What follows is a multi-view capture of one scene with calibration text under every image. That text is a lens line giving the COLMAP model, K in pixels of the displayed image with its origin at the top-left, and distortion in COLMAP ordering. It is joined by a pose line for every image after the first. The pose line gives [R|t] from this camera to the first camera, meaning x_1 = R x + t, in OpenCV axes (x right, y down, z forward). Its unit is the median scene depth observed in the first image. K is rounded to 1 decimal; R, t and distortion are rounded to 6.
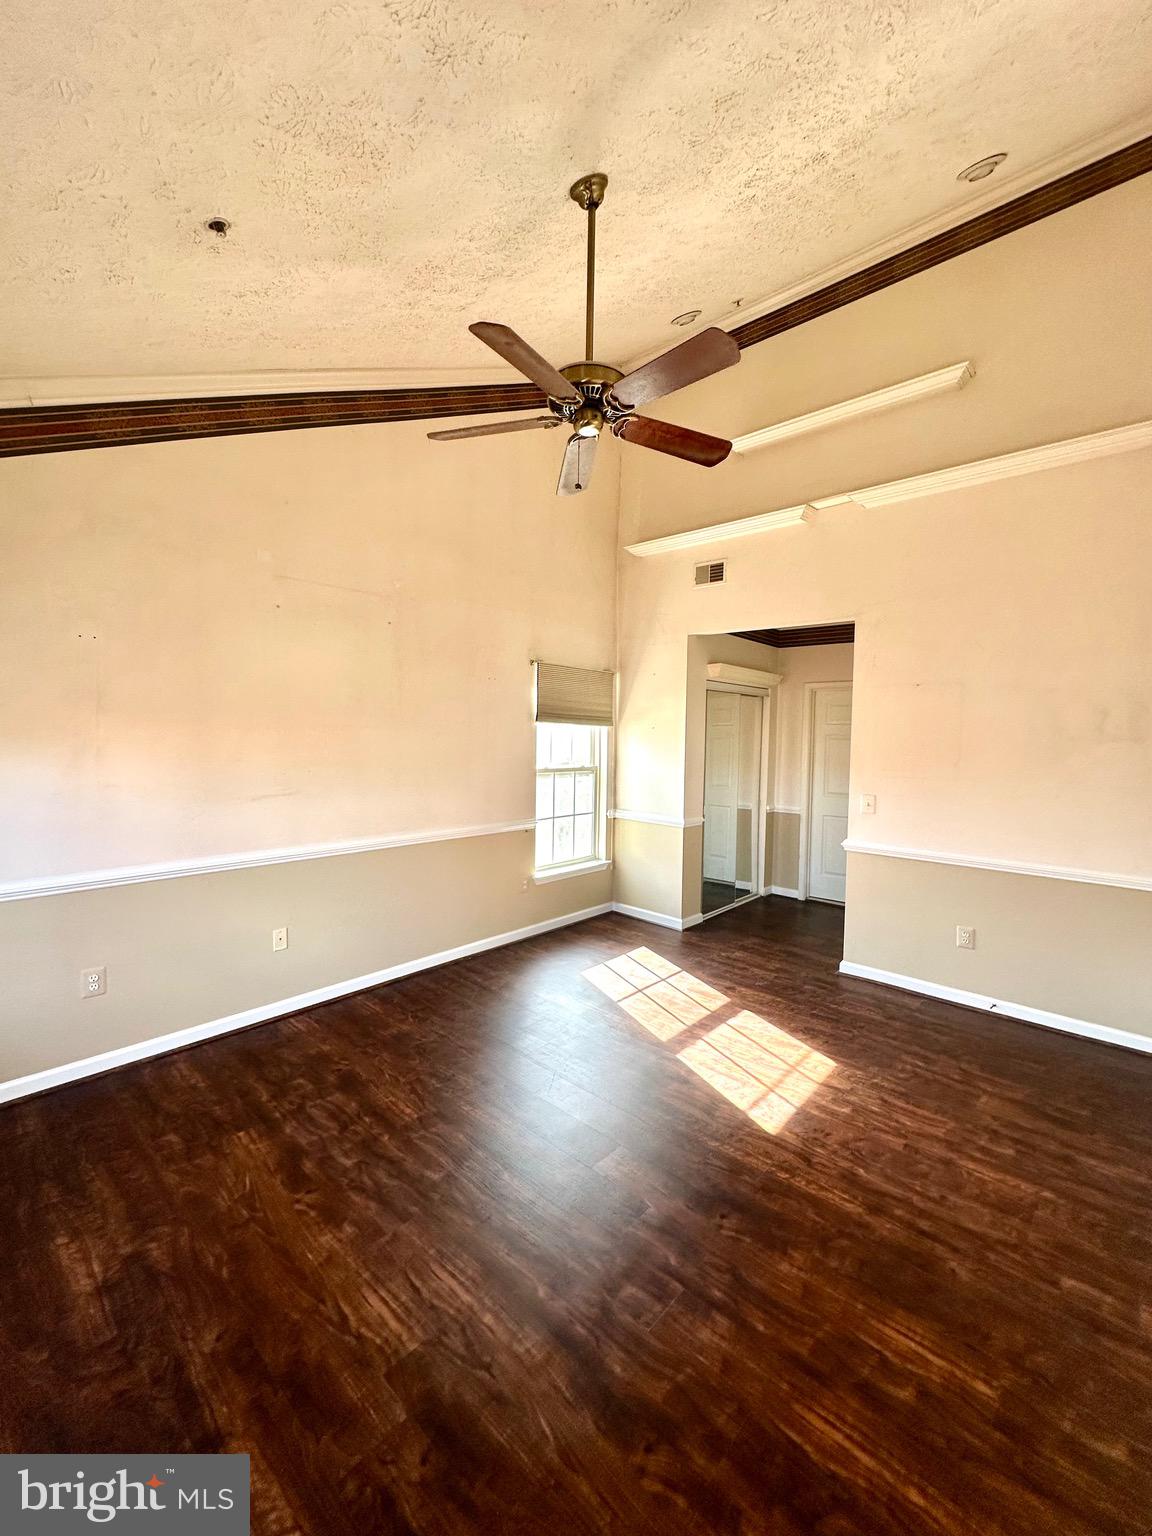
lens RADIAL K [[615.3, 0, 575.2], [0, 615.3, 766.9], [0, 0, 1]] dist [-0.003985, 0.000862]
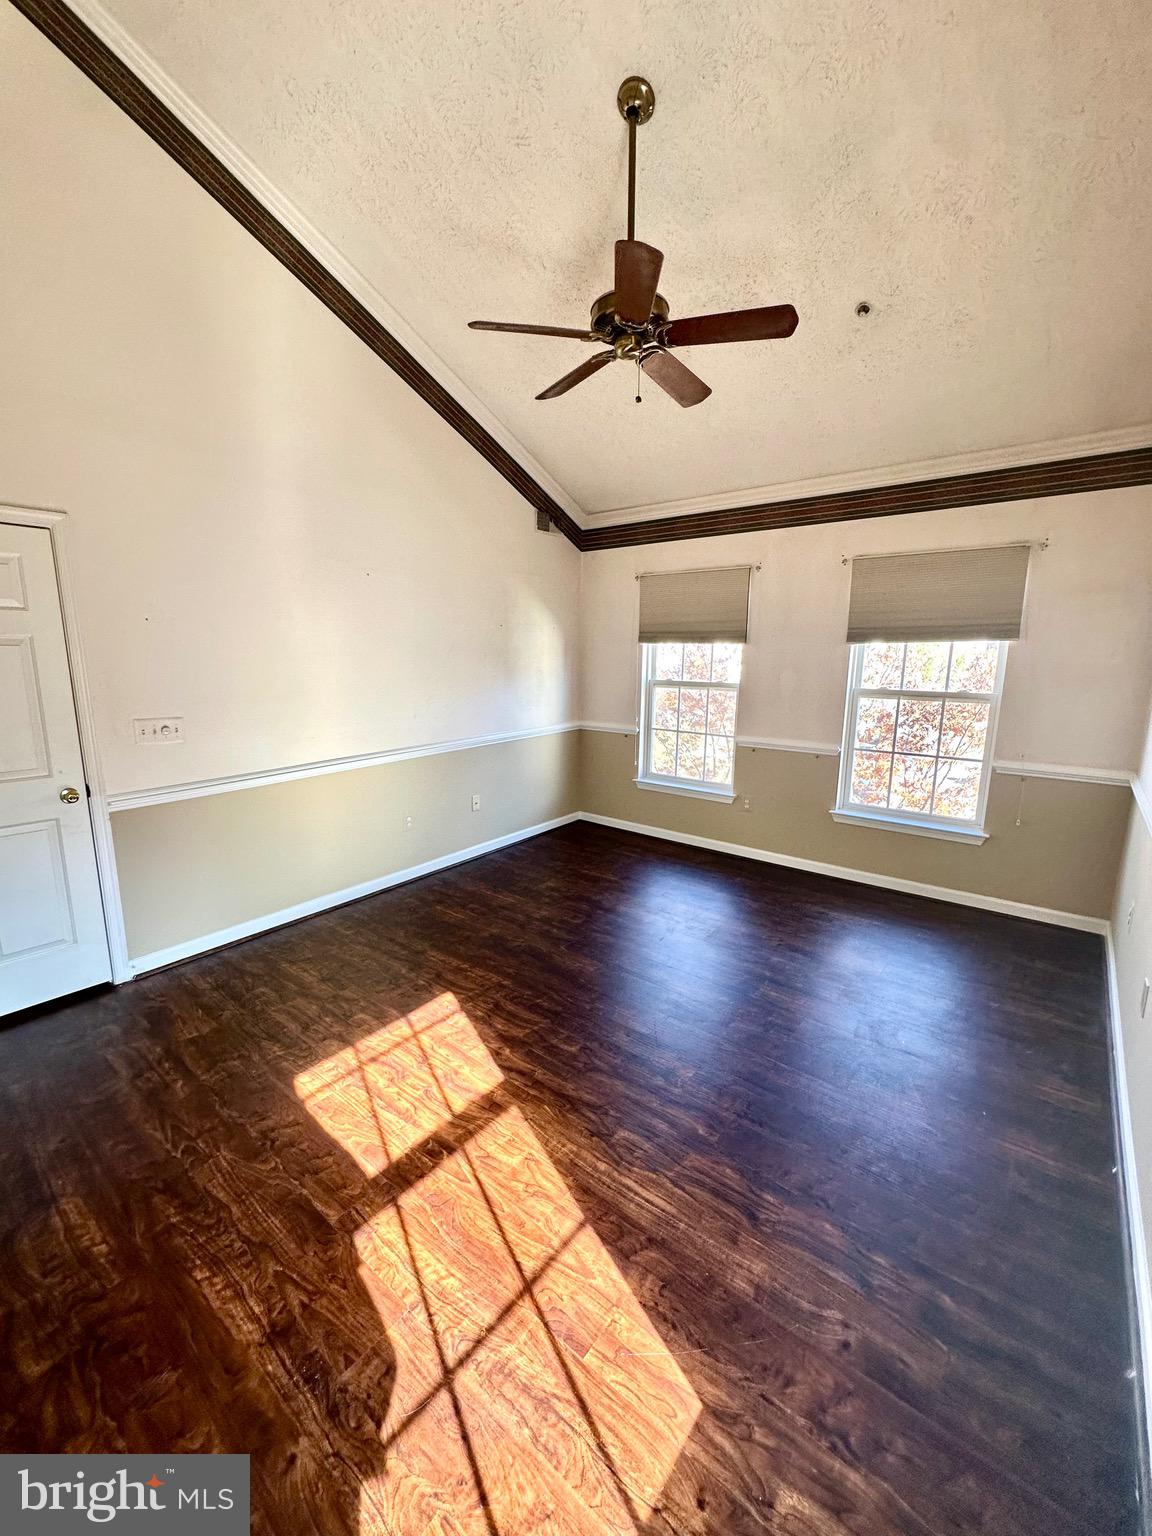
lens RADIAL K [[615.3, 0, 574.2], [0, 615.3, 767.9], [0, 0, 1]] dist [-0.003985, 0.000862]
pose [[-0.998372, -0.009364, -0.056261, 0.140528], [-0.022478, 0.971192, 0.237237, -0.083930], [0.052419, 0.238116, -0.969821, 1.813037]]
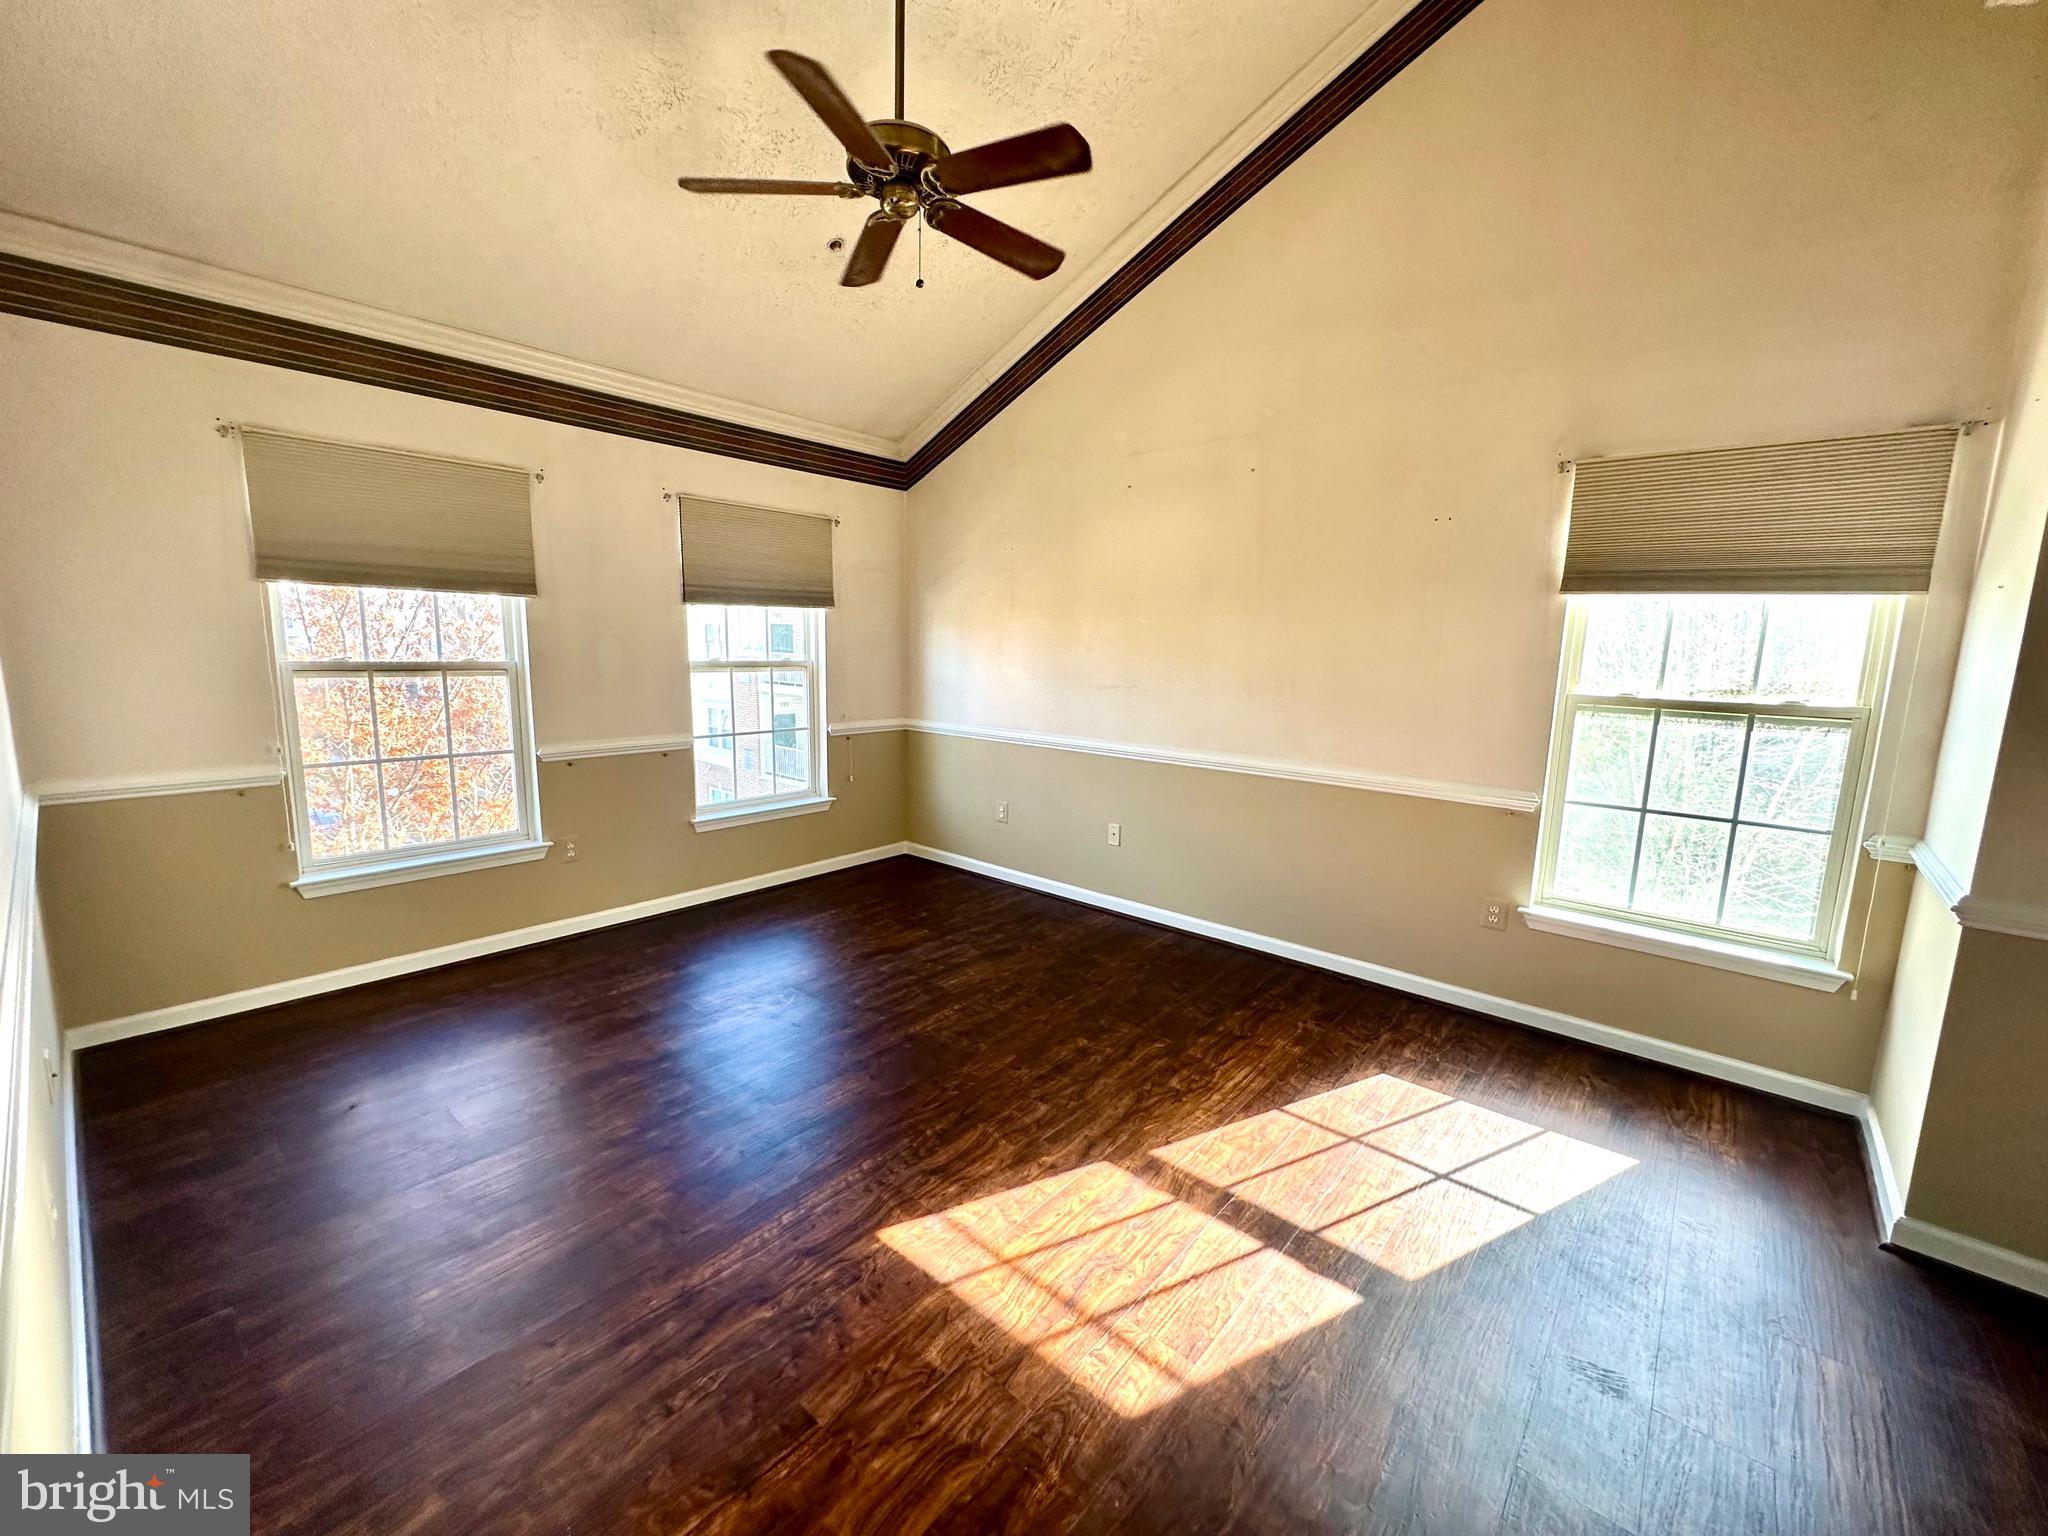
lens RADIAL K [[820.4, 0, 1025.4], [0, 820.4, 767.0], [0, 0, 1]] dist [-0.003985, 0.000862]
pose [[0.027905, 0.139019, -0.989896, 0.968886], [-0.072011, 0.987989, 0.136721, 0.004809], [0.997013, 0.067469, 0.037581, 0.967632]]
